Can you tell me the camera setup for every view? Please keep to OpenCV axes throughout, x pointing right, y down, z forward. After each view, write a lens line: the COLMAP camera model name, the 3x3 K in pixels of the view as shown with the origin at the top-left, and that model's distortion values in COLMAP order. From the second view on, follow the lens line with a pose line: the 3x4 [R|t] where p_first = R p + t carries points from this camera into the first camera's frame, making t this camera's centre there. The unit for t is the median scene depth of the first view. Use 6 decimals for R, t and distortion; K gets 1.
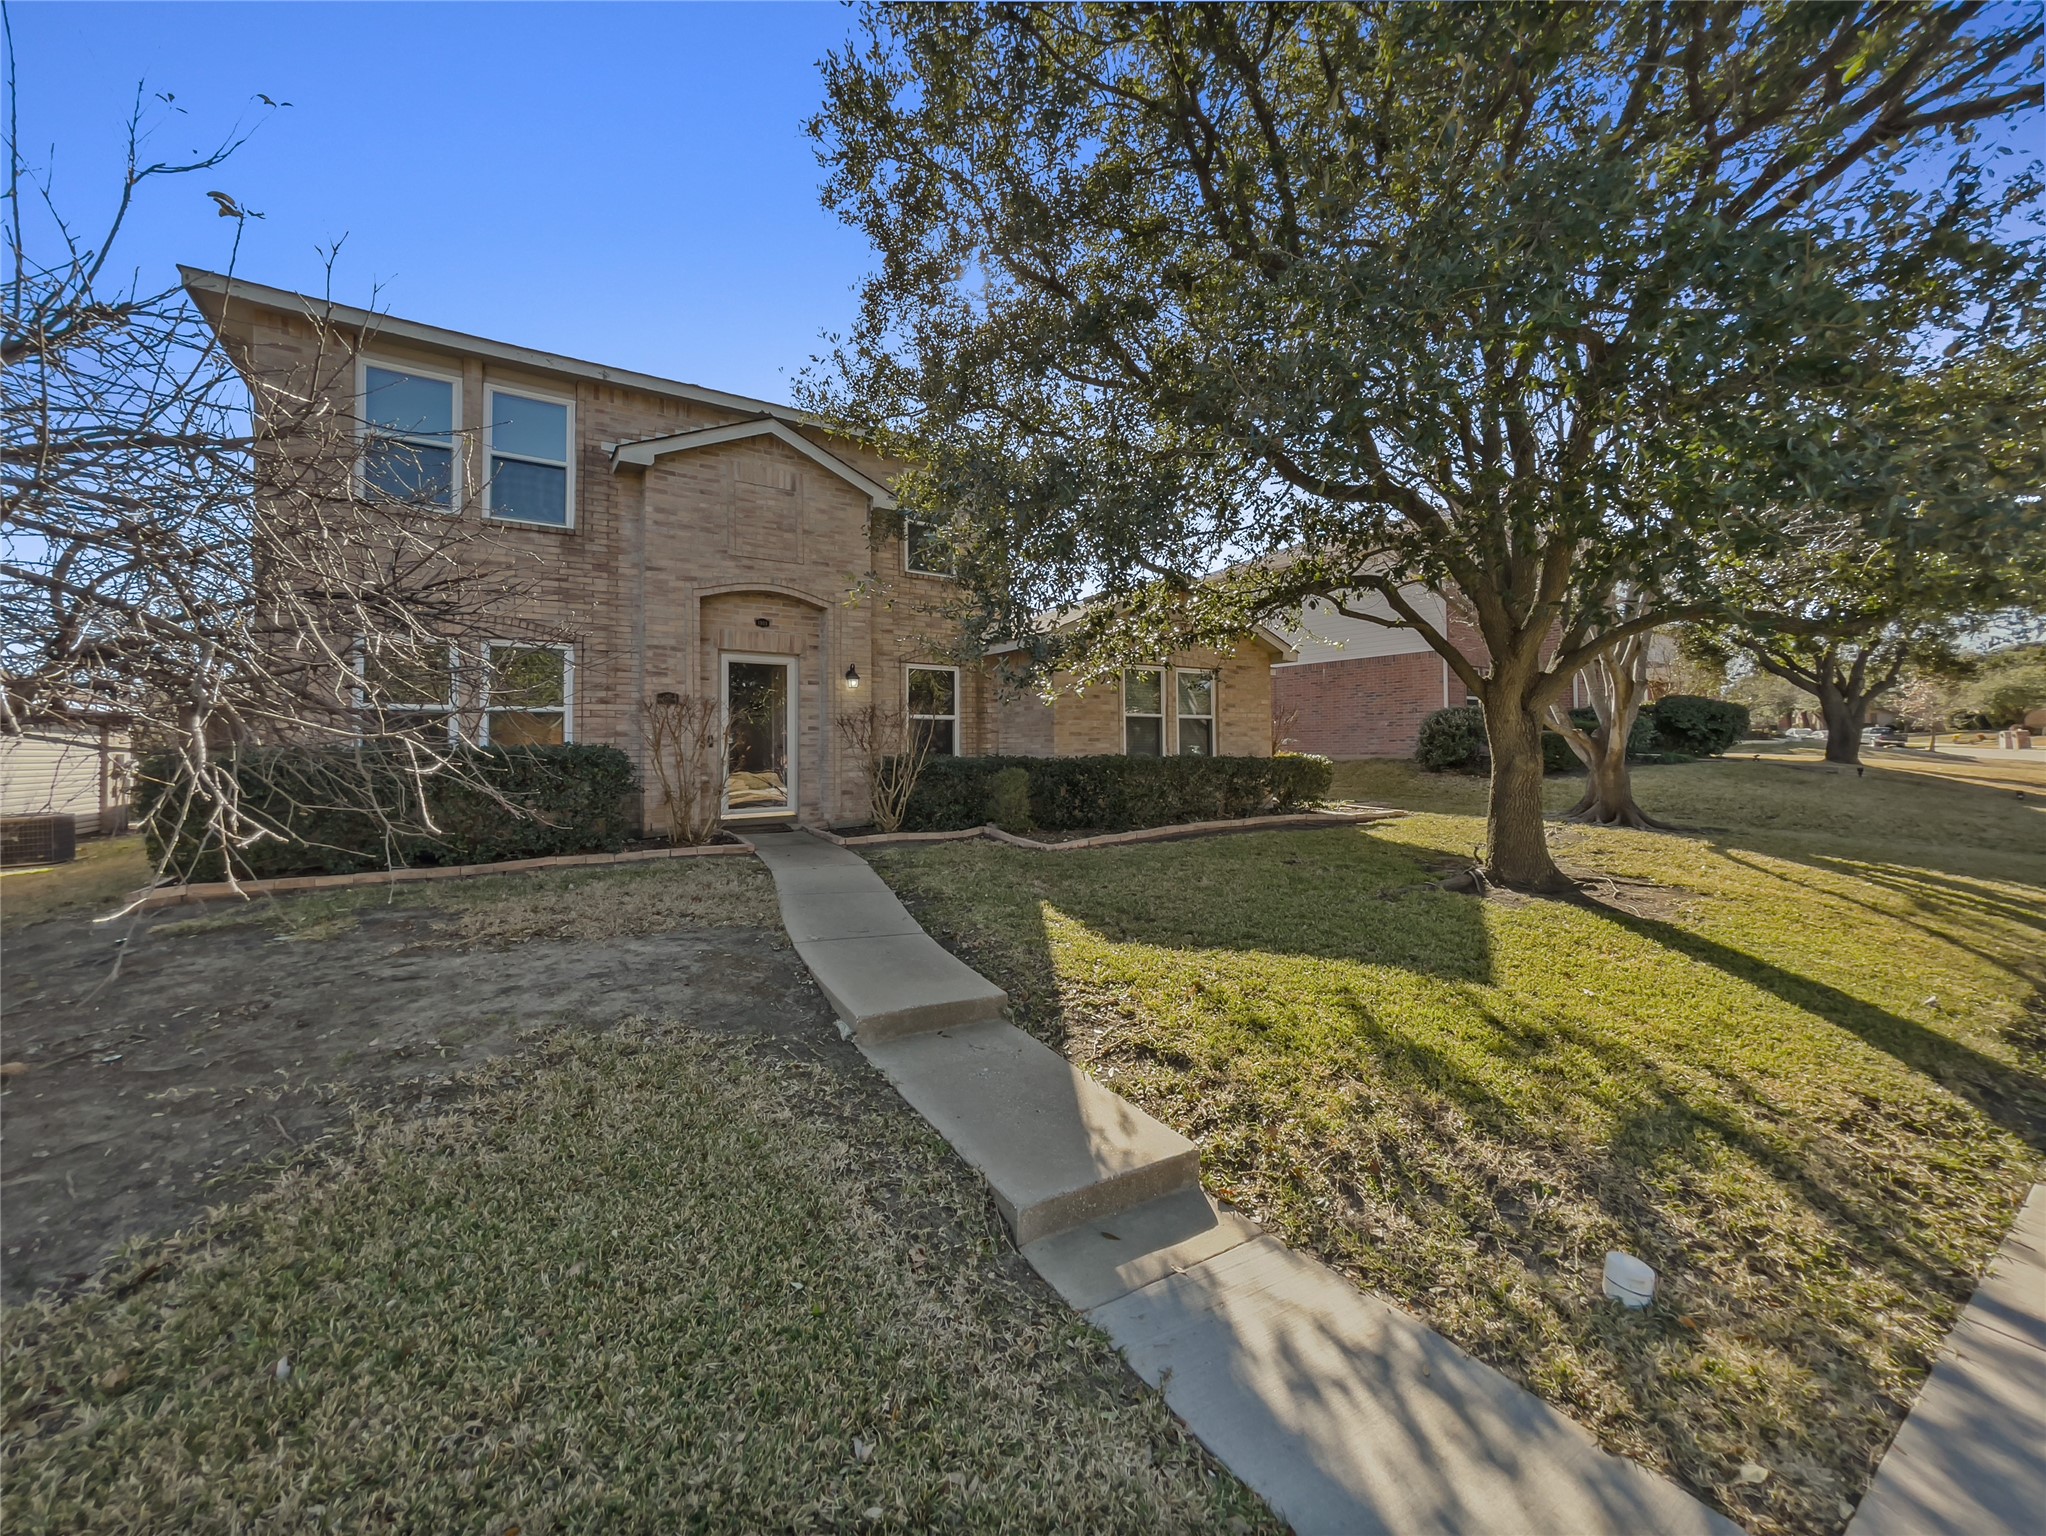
lens RADIAL K [[841.9, 0, 1023.0], [0, 841.9, 768.0], [0, 0, 1]] dist [-0.000766, 0.006572]
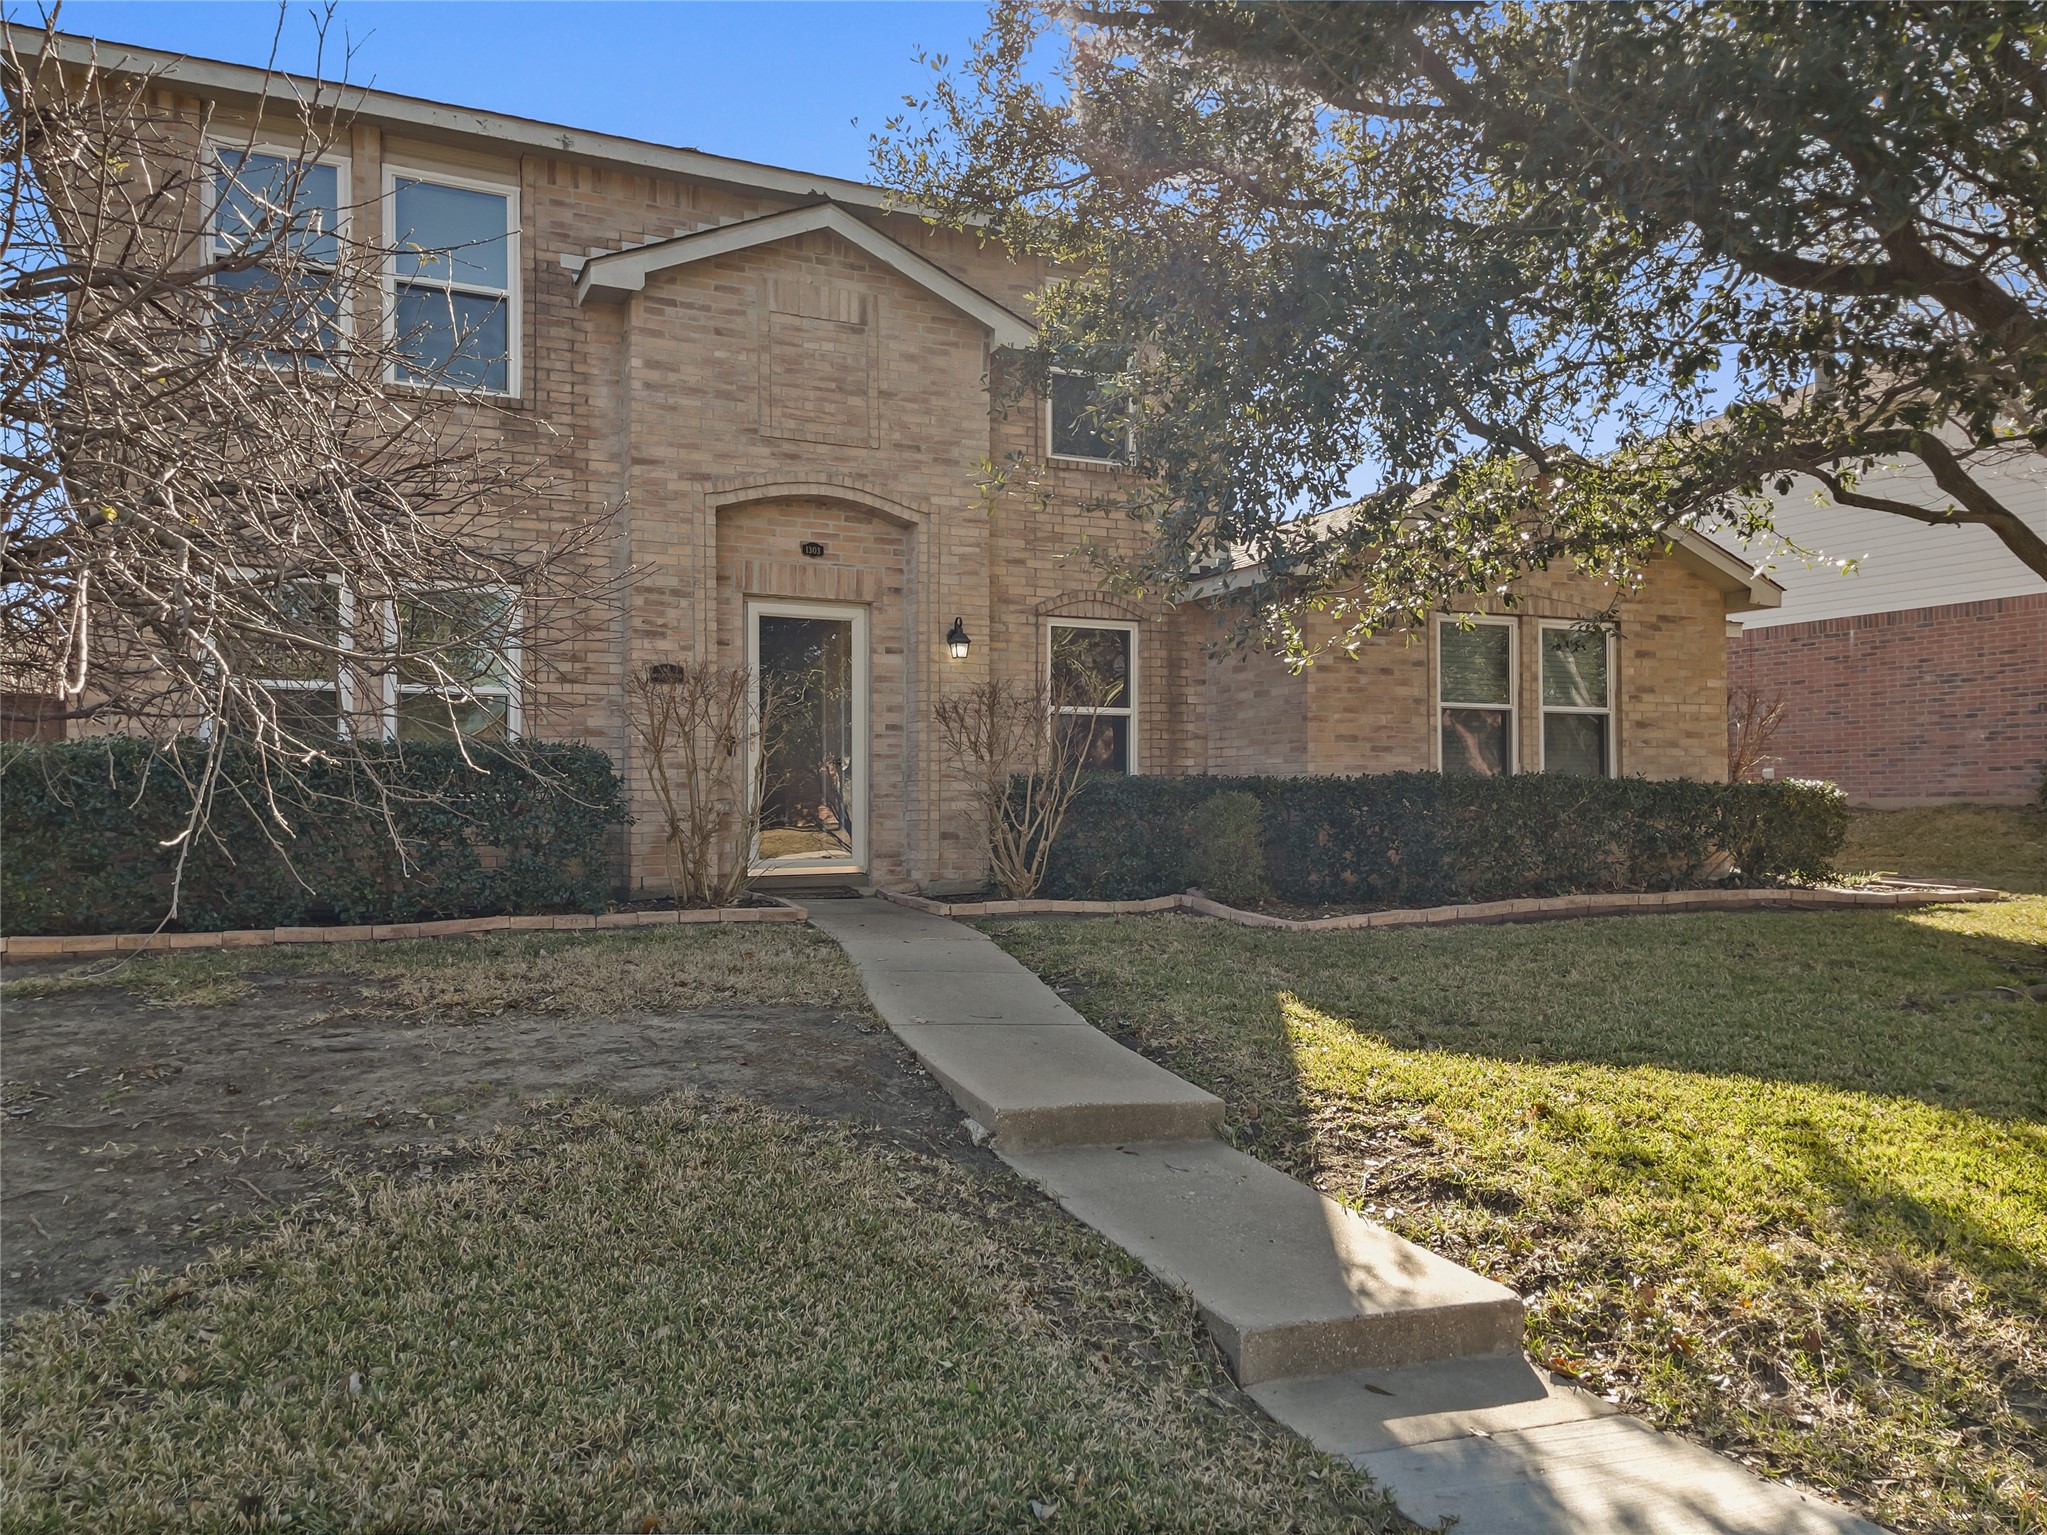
lens RADIAL K [[1589.9, 0, 1031.6], [0, 1589.9, 842.6], [0, 0, 1]] dist [0.088758, -0.100182]
pose [[0.990435, 0.002906, -0.137949, 0.002343], [-0.003118, 0.999994, -0.001322, 0.066437], [0.137944, 0.001740, 0.990438, -0.186399]]
